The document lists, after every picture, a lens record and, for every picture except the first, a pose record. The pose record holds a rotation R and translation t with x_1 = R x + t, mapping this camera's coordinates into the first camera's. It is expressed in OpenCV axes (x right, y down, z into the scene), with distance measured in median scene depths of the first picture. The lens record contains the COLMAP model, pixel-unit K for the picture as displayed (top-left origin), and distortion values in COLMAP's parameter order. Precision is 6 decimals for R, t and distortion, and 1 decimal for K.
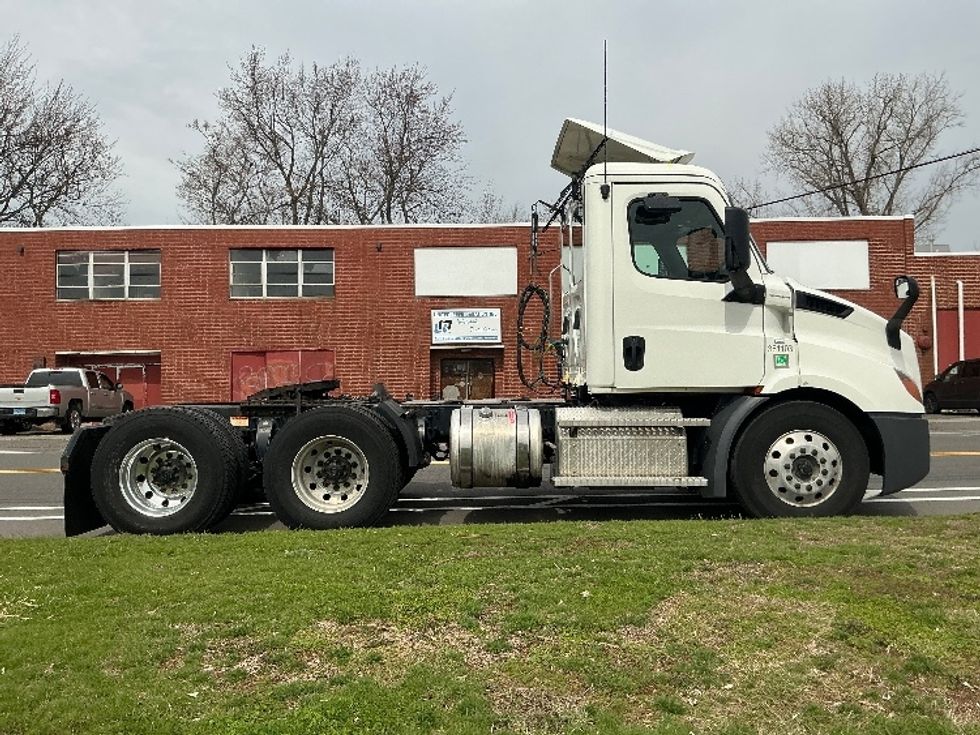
lens RADIAL K [[805.1, 0, 484.6], [0, 805.1, 367.5], [0, 0, 1]] dist [0.085077, -0.157655]
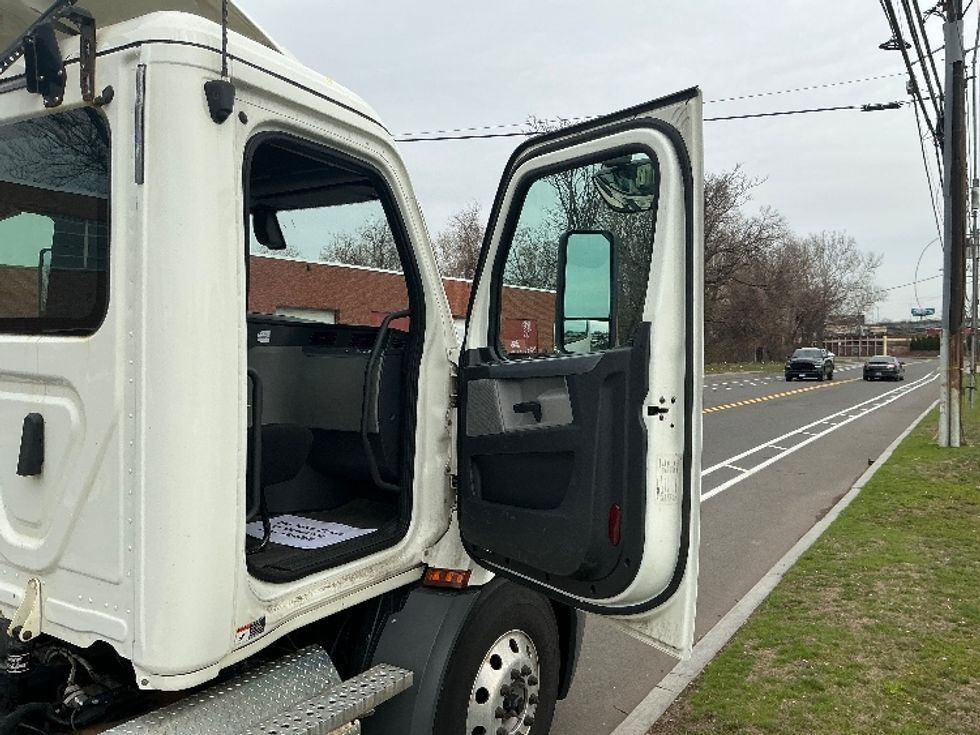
lens RADIAL K [[812.6, 0, 491.5], [0, 812.6, 366.9], [0, 0, 1]] dist [0.032172, -0.069636]
pose [[0.524936, -0.007599, 0.851108, -0.084125], [-0.026105, 0.999346, 0.025023, -0.117049], [-0.850741, -0.035353, 0.524395, 0.717380]]
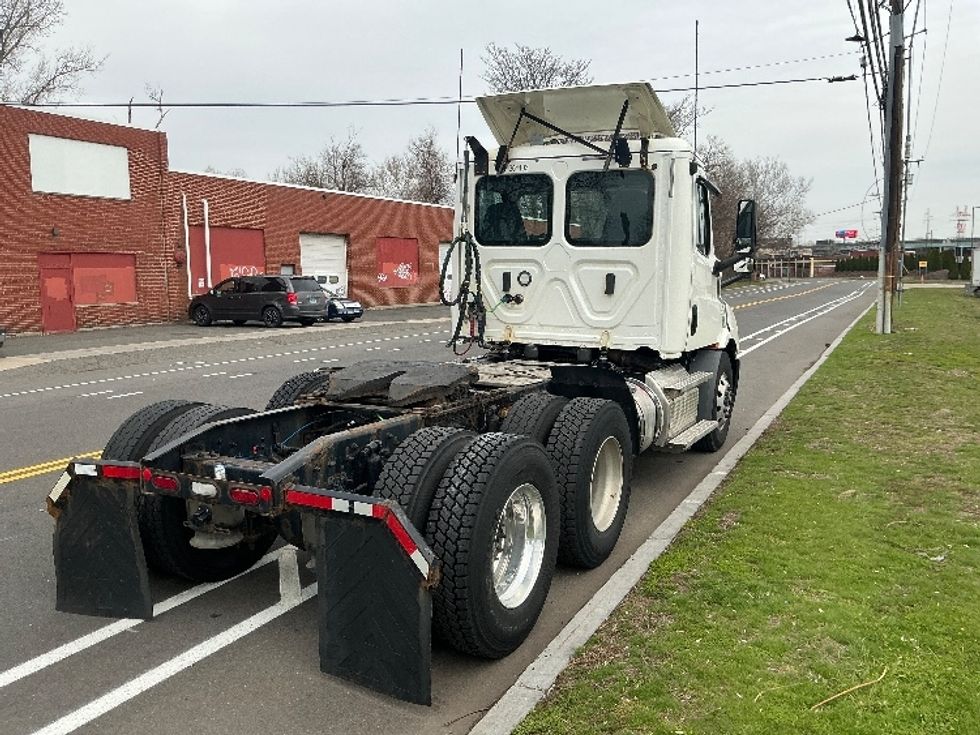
lens RADIAL K [[812.6, 0, 491.5], [0, 812.6, 366.9], [0, 0, 1]] dist [0.032172, -0.069636]
pose [[0.454981, -0.093679, 0.885560, -0.941976], [-0.018547, 0.993239, 0.114599, -0.077400], [-0.890308, -0.068565, 0.450167, 0.734189]]
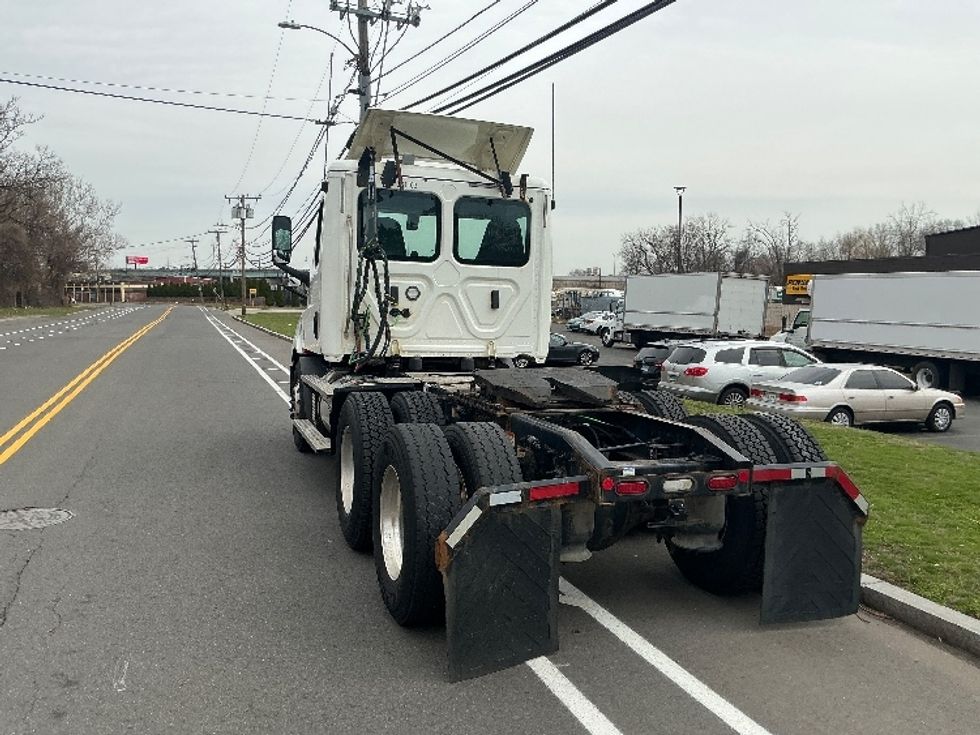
lens RADIAL K [[805.1, 0, 484.6], [0, 805.1, 367.5], [0, 0, 1]] dist [0.085077, -0.157655]
pose [[-0.331609, -0.070220, 0.940800, -1.038705], [-0.027906, 0.997520, 0.064617, -0.040780], [-0.943004, -0.004827, -0.332746, 1.523784]]
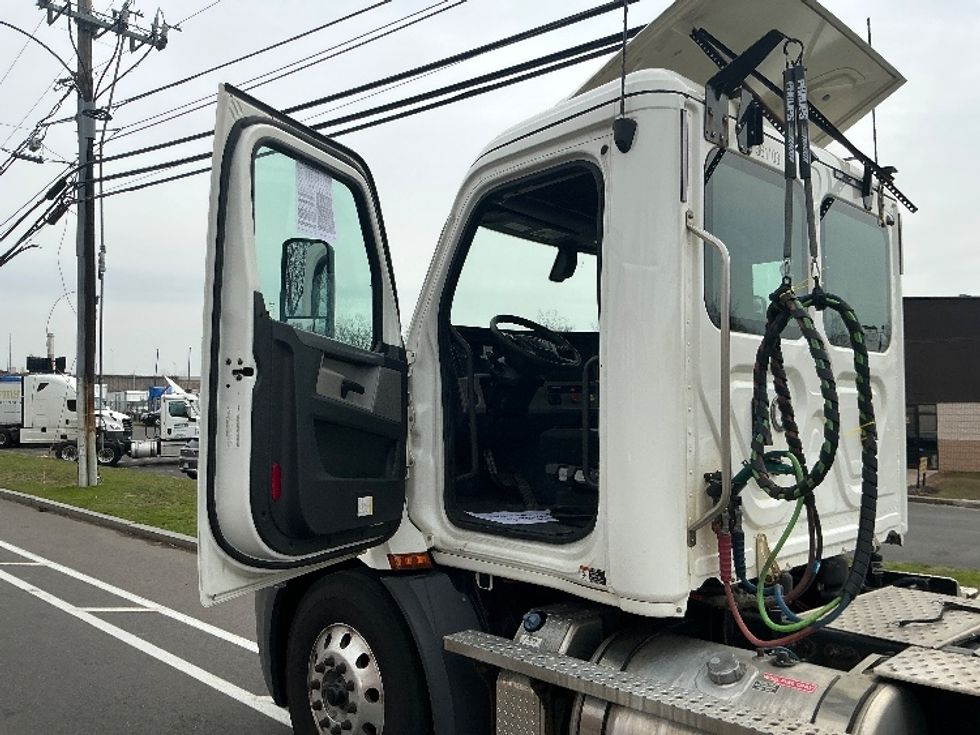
lens RADIAL K [[805.1, 0, 484.6], [0, 805.1, 367.5], [0, 0, 1]] dist [0.085077, -0.157655]
pose [[-0.700284, 0.048613, 0.712207, -0.065907], [0.004014, 0.997931, -0.064168, -0.068683], [-0.713853, -0.042077, -0.699031, 1.702777]]
